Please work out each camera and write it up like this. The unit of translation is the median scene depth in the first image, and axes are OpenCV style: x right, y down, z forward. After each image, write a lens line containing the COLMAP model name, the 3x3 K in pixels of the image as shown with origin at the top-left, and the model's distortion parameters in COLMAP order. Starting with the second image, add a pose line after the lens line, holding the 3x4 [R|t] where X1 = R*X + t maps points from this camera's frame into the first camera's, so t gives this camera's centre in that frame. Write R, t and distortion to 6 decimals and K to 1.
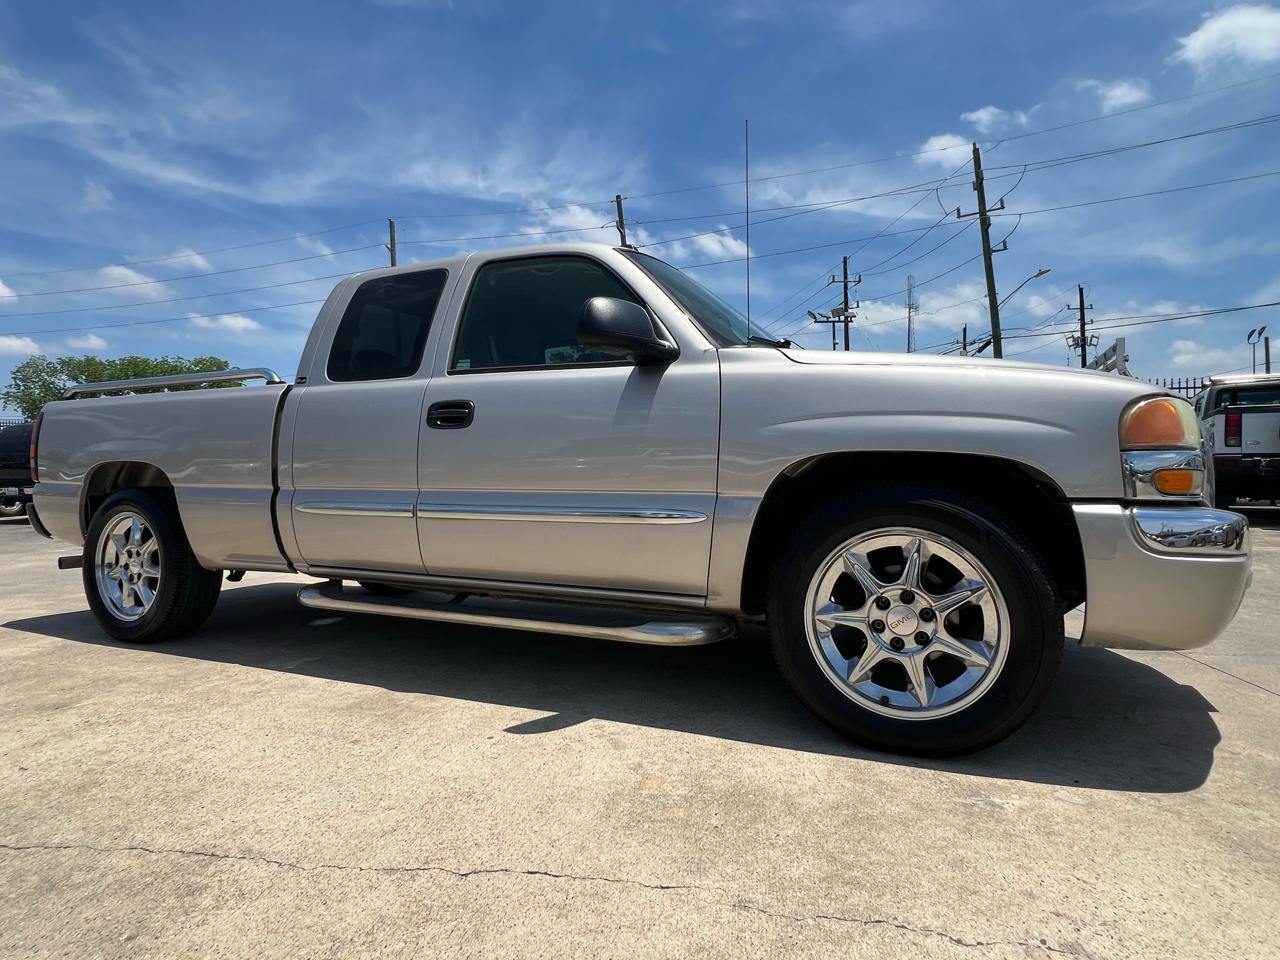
lens RADIAL K [[686.4, 0, 634.2], [0, 686.4, 471.4], [0, 0, 1]] dist [-0.003000, 0.001380]
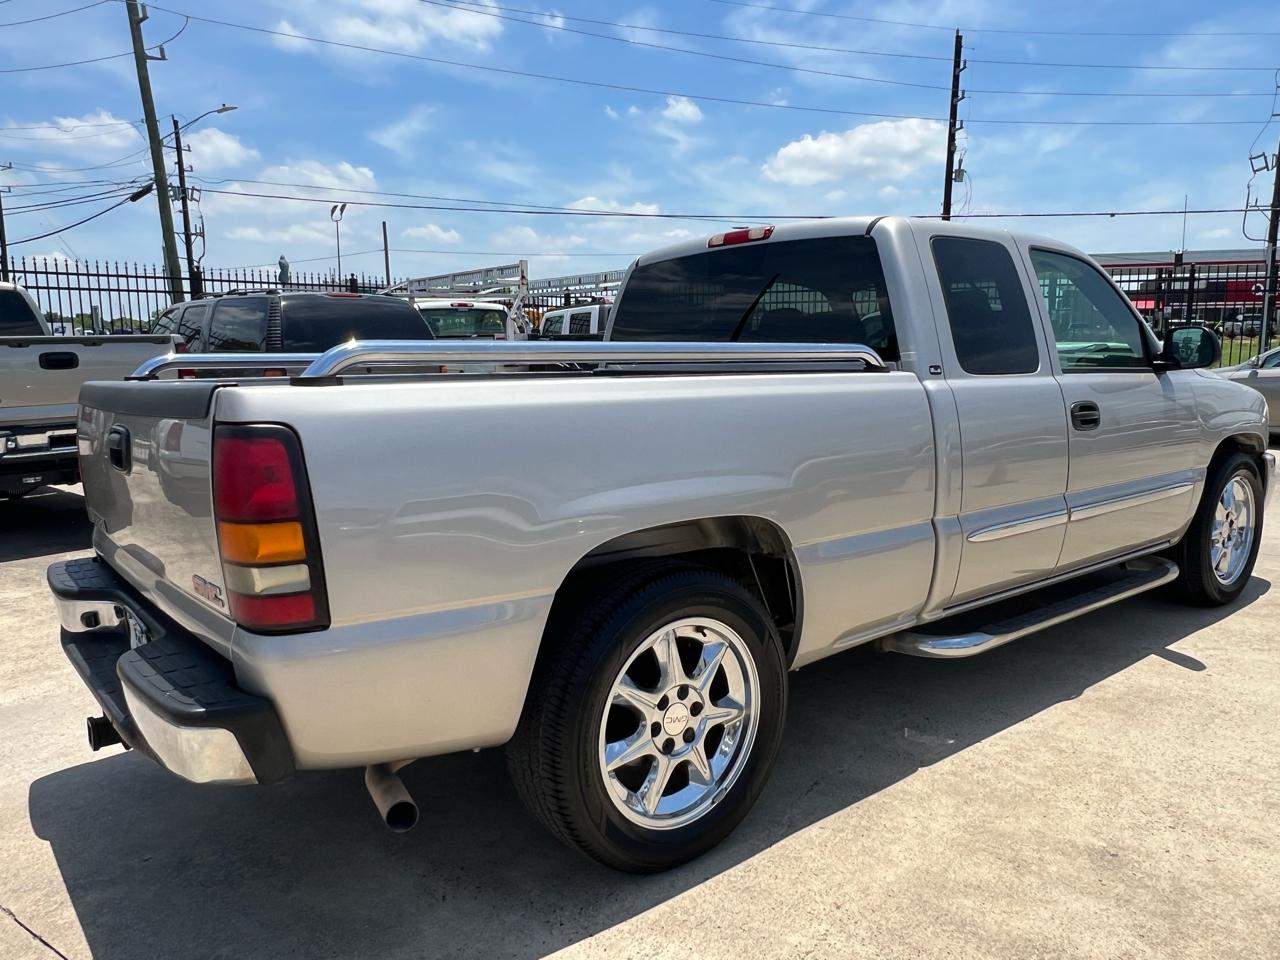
lens RADIAL K [[948.6, 0, 644.5], [0, 948.6, 481.0], [0, 0, 1]] dist [-0.004866, 0.001760]
pose [[0.442189, -0.123441, 0.888387, -2.244397], [0.006087, 0.990874, 0.134652, -0.222950], [-0.896901, -0.054134, 0.438905, 1.205406]]
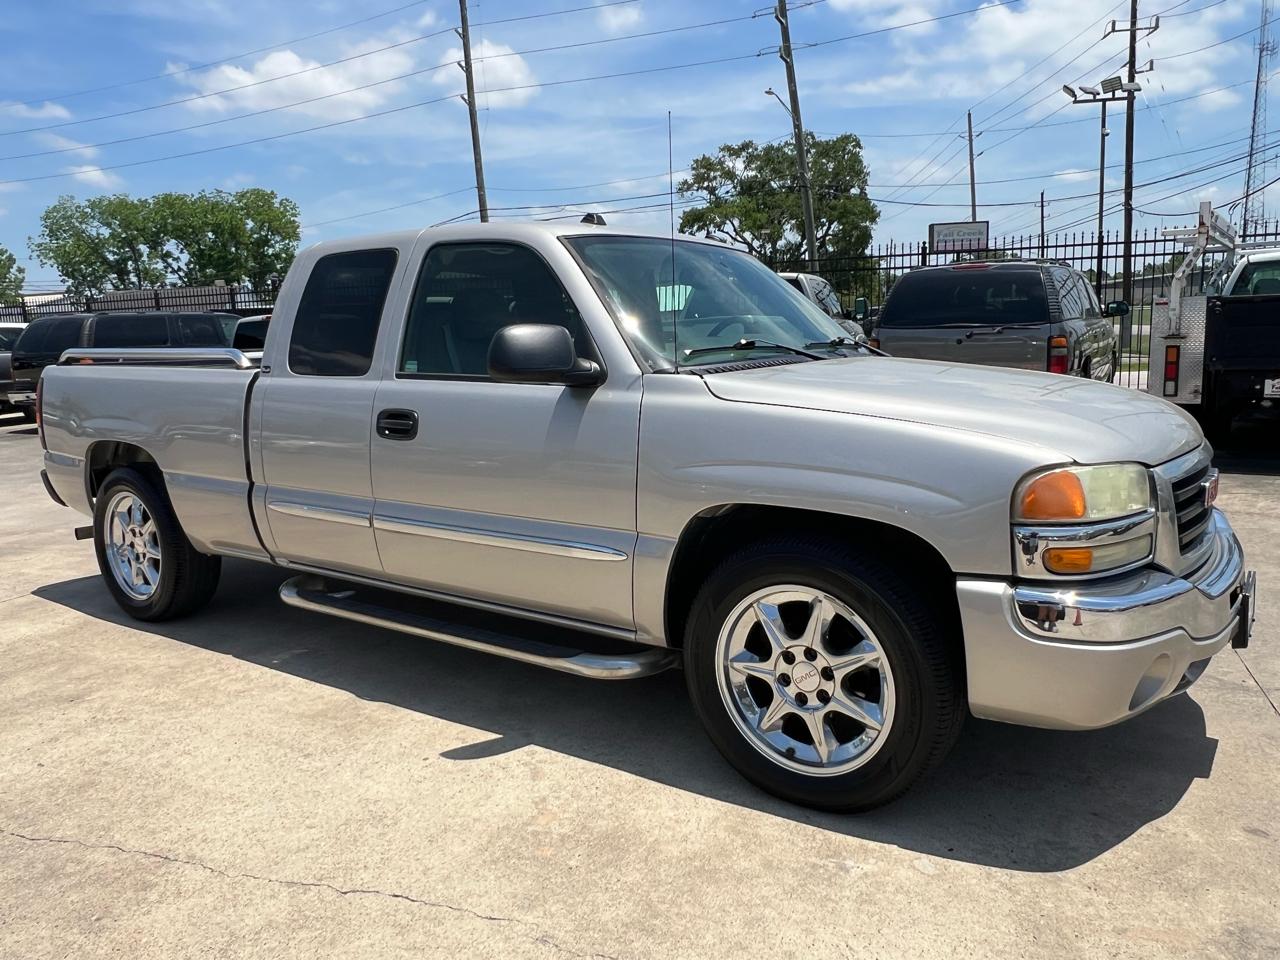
lens RADIAL K [[942.4, 0, 643.0], [0, 942.4, 476.1], [0, 0, 1]] dist [-0.002854, -0.000943]
pose [[0.982889, 0.006113, -0.184099, 0.385940], [0.023895, 0.986772, 0.160341, -0.266965], [0.182644, -0.161997, 0.969741, -0.273159]]
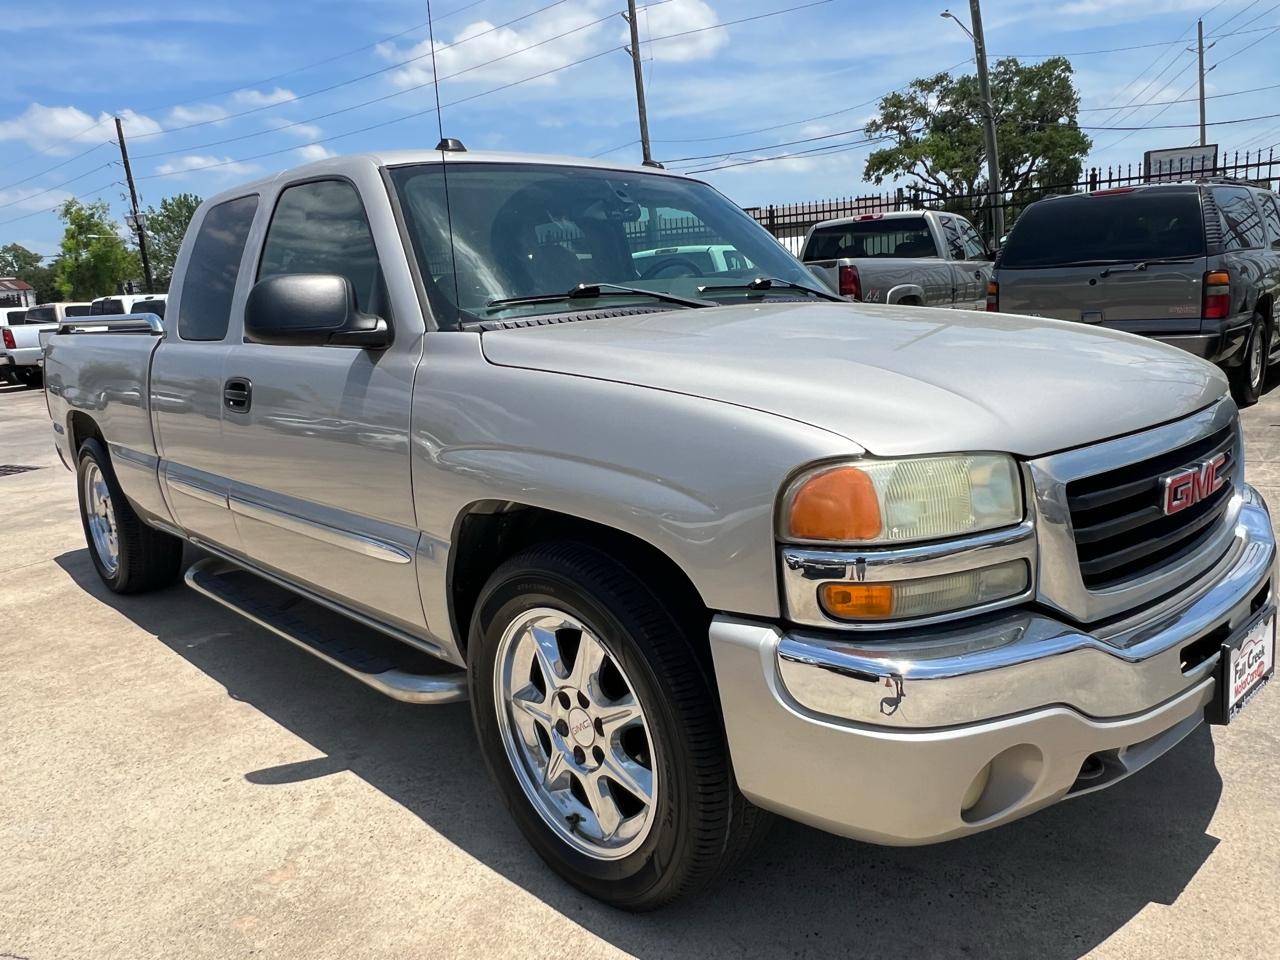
lens RADIAL K [[942.4, 0, 643.0], [0, 942.4, 476.1], [0, 0, 1]] dist [-0.002854, -0.000943]
pose [[0.925350, 0.023615, -0.378377, 0.786798], [0.055989, 0.978601, 0.198001, -0.232957], [0.374957, -0.204405, 0.904227, 0.151571]]
